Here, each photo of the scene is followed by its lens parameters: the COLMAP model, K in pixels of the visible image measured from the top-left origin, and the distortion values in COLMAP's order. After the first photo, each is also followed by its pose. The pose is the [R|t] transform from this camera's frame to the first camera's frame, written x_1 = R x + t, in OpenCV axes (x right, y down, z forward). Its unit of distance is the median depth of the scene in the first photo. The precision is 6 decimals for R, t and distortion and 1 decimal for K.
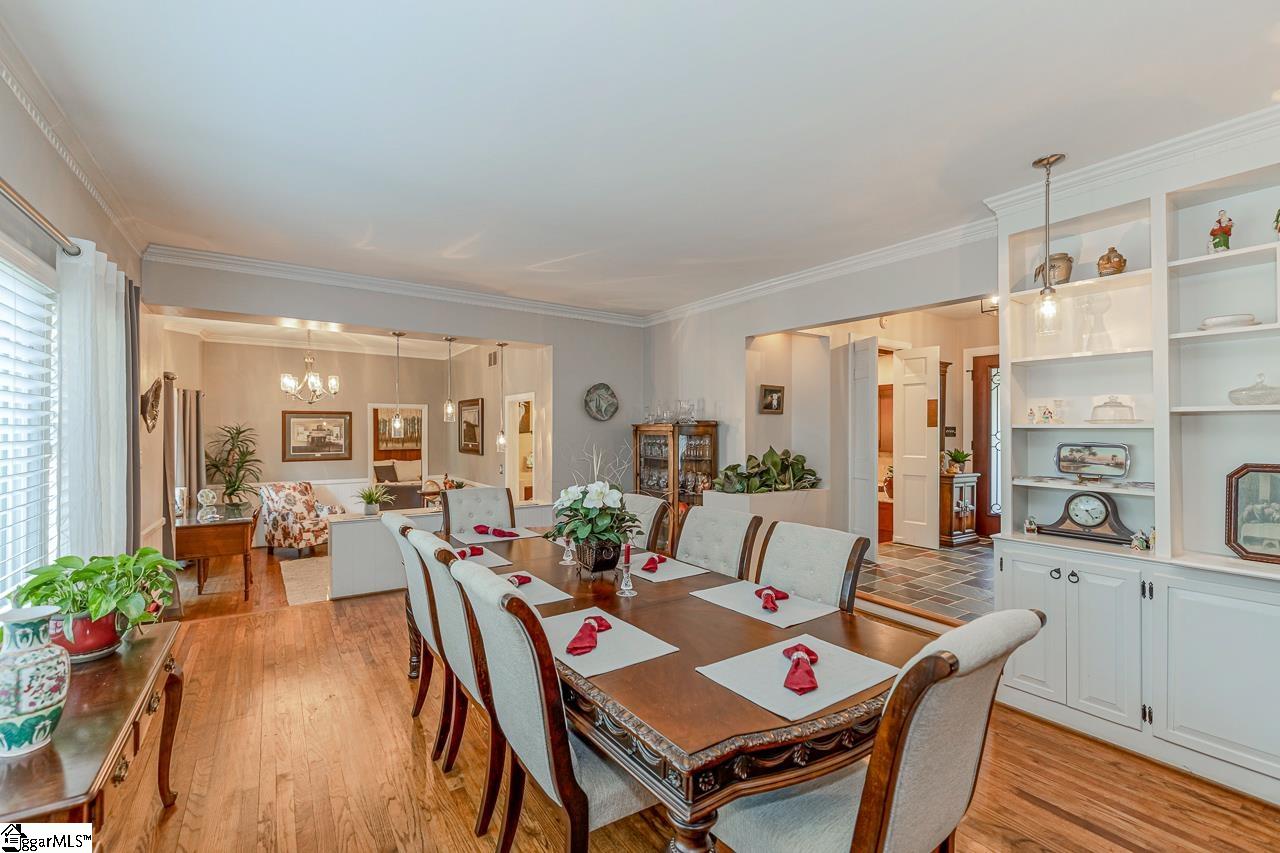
lens RADIAL K [[537.6, 0, 633.4], [0, 537.6, 431.1], [0, 0, 1]] dist [0.003043, 0.000309]
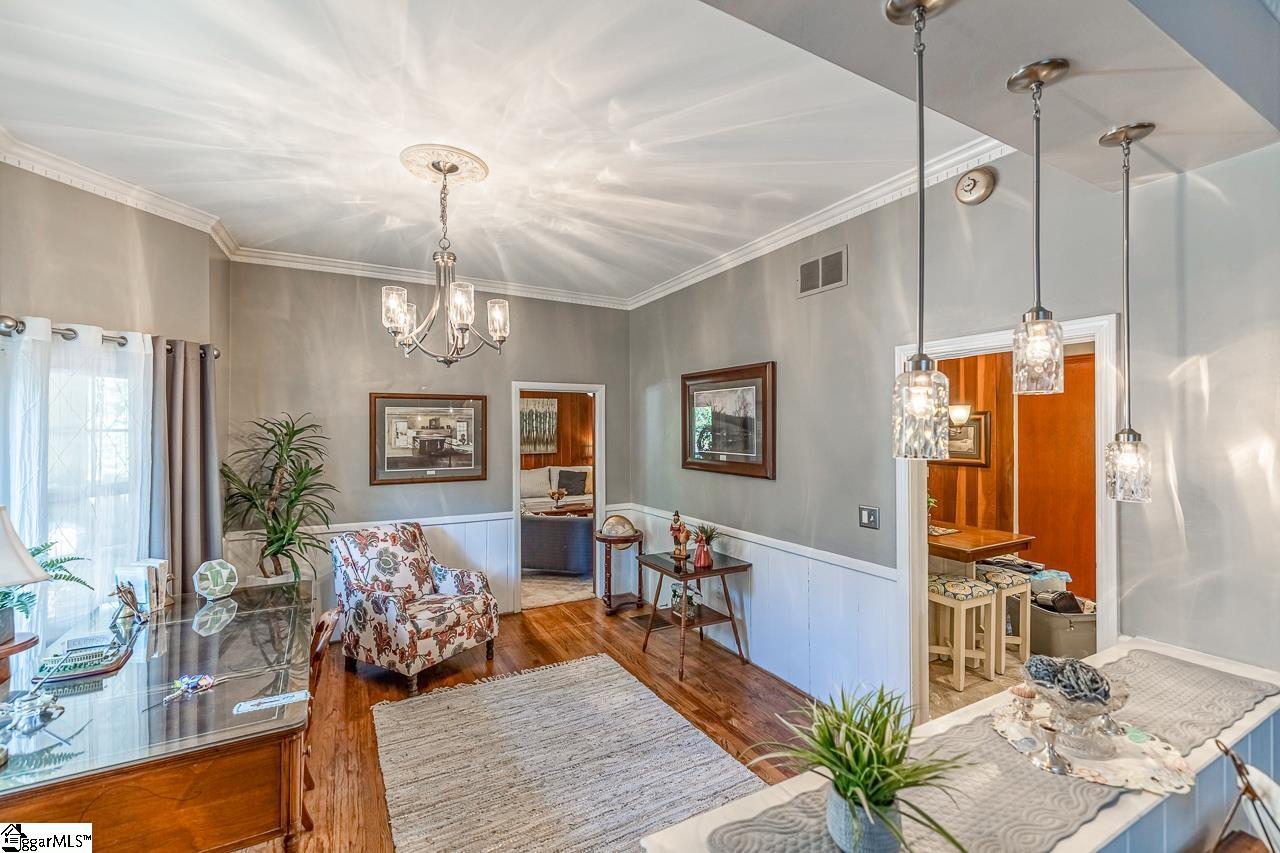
lens RADIAL K [[537.6, 0, 663.0], [0, 537.6, 428.8], [0, 0, 1]] dist [0.003043, 0.000309]
pose [[0.998580, 0.000329, -0.053264, -0.346411], [-0.000331, 1.000000, -0.000018, -0.001073], [0.053264, 0.000036, 0.998580, 0.498847]]
